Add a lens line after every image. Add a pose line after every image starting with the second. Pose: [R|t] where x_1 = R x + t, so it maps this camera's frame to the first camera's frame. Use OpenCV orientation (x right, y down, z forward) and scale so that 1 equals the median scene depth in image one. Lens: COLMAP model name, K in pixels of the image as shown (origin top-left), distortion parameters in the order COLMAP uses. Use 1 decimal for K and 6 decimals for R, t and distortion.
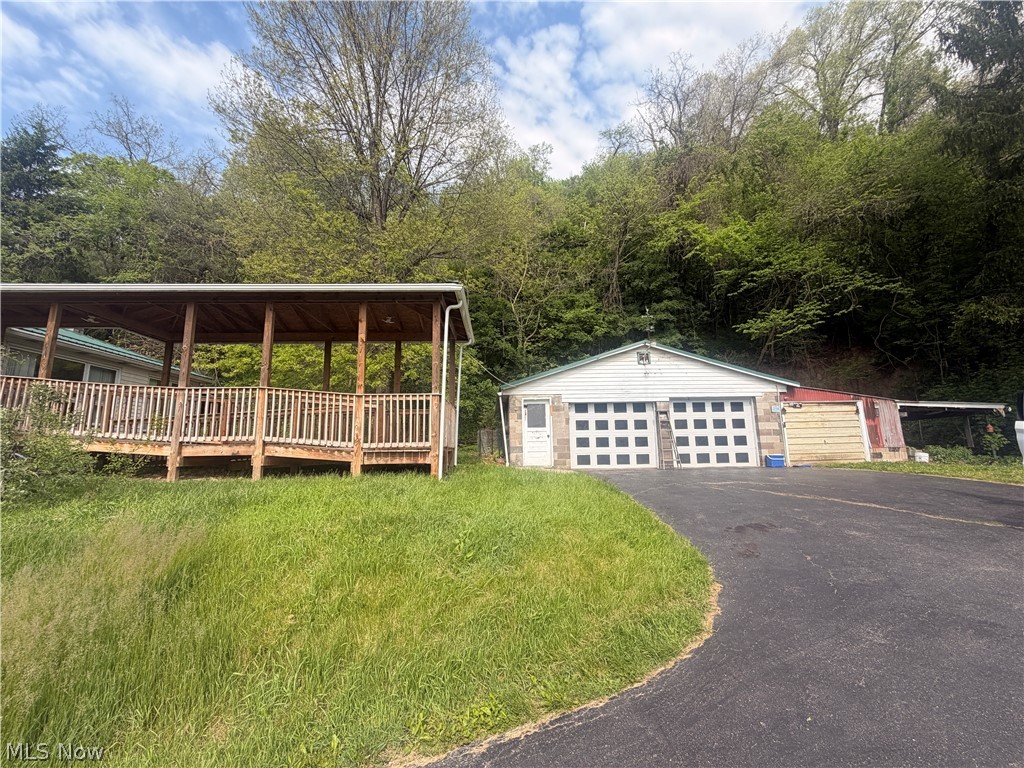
lens RADIAL K [[405.6, 0, 509.6], [0, 405.6, 385.2], [0, 0, 1]] dist [0.000302, 0.000389]
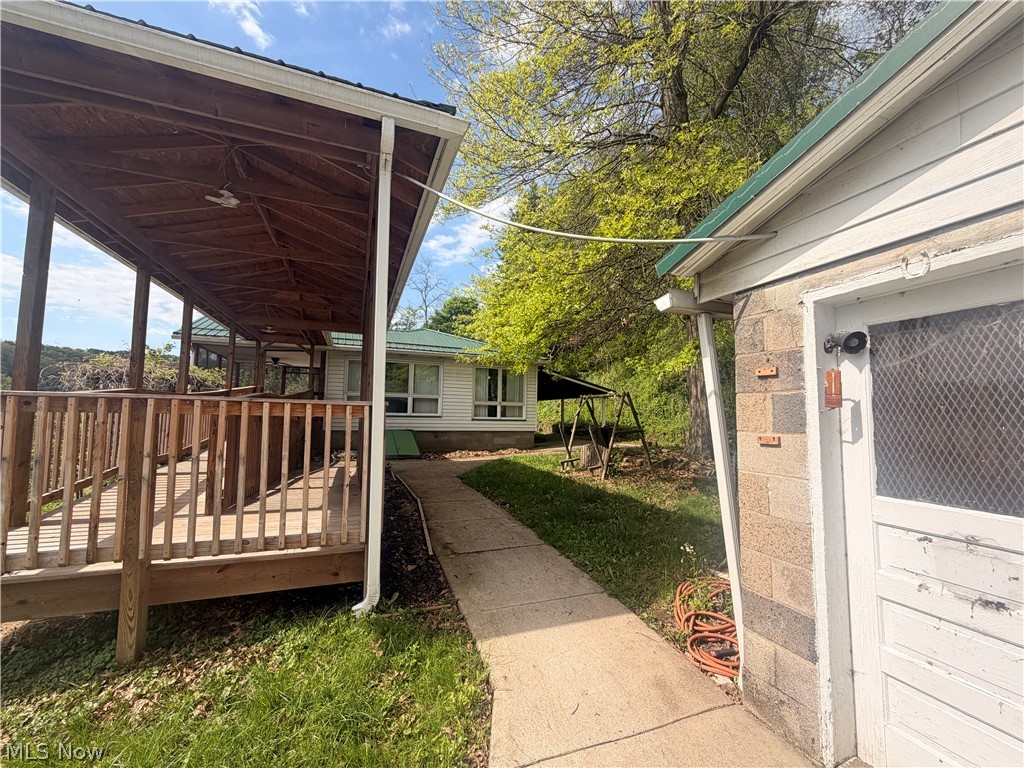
lens RADIAL K [[406.6, 0, 509.9], [0, 406.6, 383.9], [0, 0, 1]] dist [-0.000754, -0.000207]
pose [[0.309823, -0.053034, -0.949314, 0.140393], [0.121758, 0.992436, -0.015706, 0.054446], [0.942966, -0.110720, 0.313936, 0.850497]]
